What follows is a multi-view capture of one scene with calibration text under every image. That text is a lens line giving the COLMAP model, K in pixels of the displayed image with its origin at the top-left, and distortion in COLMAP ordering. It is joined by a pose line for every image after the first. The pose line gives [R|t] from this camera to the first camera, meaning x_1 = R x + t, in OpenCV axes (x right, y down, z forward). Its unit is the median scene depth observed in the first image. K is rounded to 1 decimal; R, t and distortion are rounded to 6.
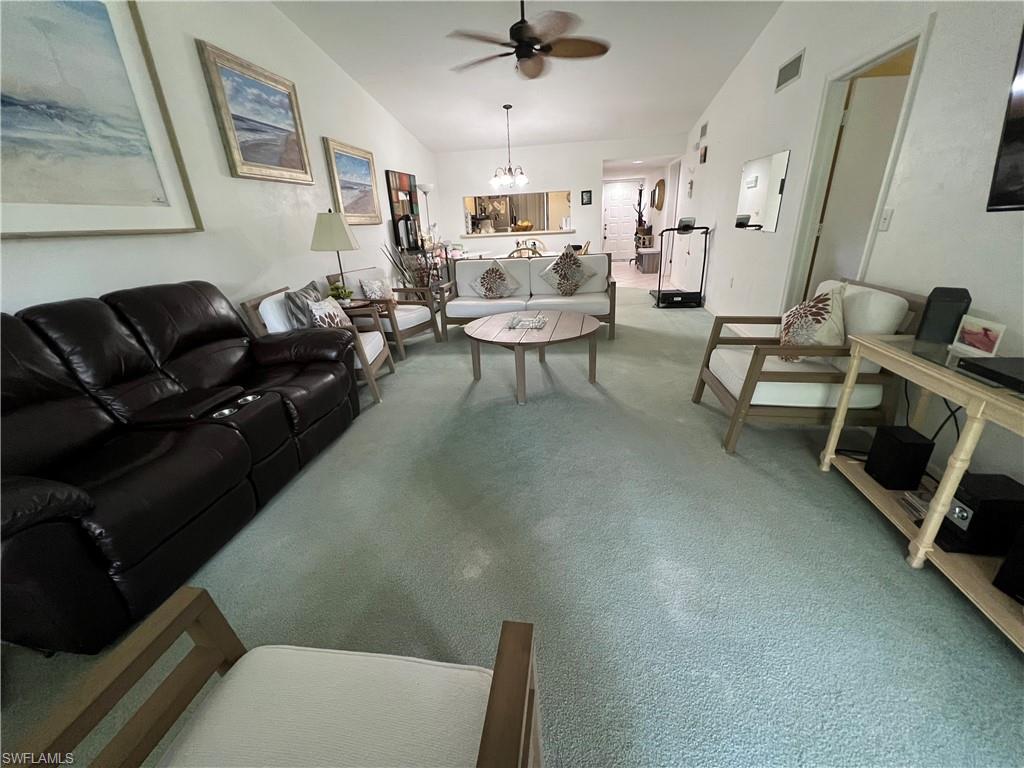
lens RADIAL K [[410.2, 0, 512.0], [0, 410.2, 384.0], [0, 0, 1]] dist [0.000783, 0.000149]
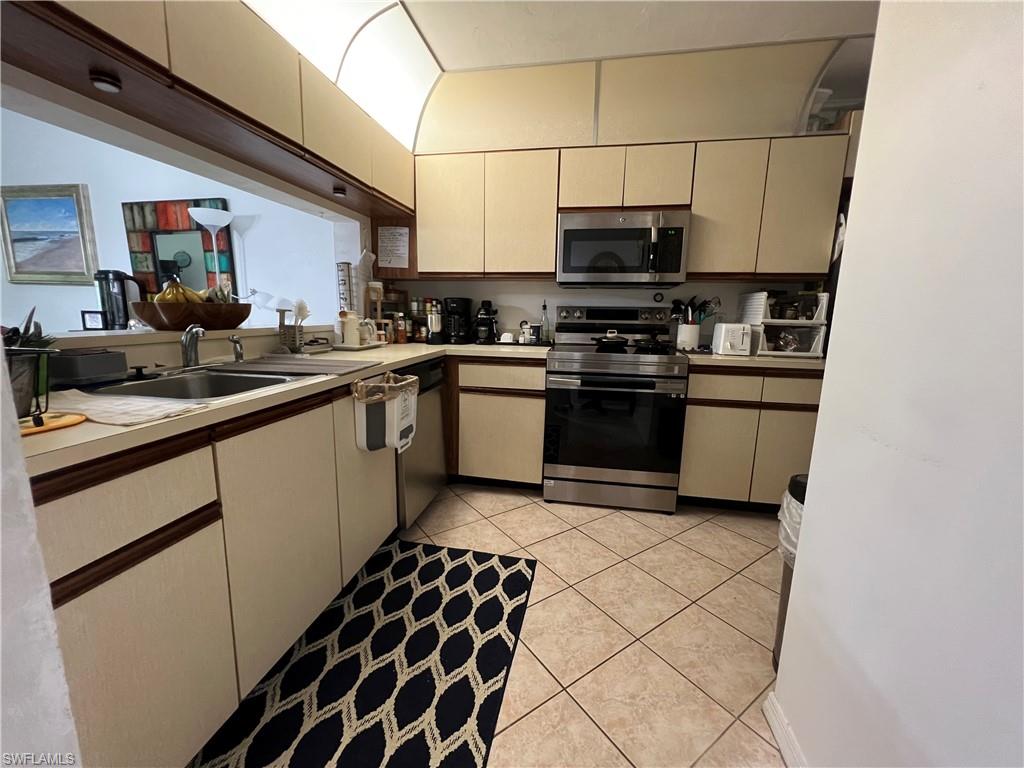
lens RADIAL K [[410.2, 0, 512.0], [0, 410.2, 384.0], [0, 0, 1]] dist [0.000783, 0.000149]
pose [[-0.031608, 0.214183, -0.976282, 0.566504], [-0.387741, 0.897648, 0.209485, -1.021782], [0.921226, 0.385166, 0.054674, 2.606204]]
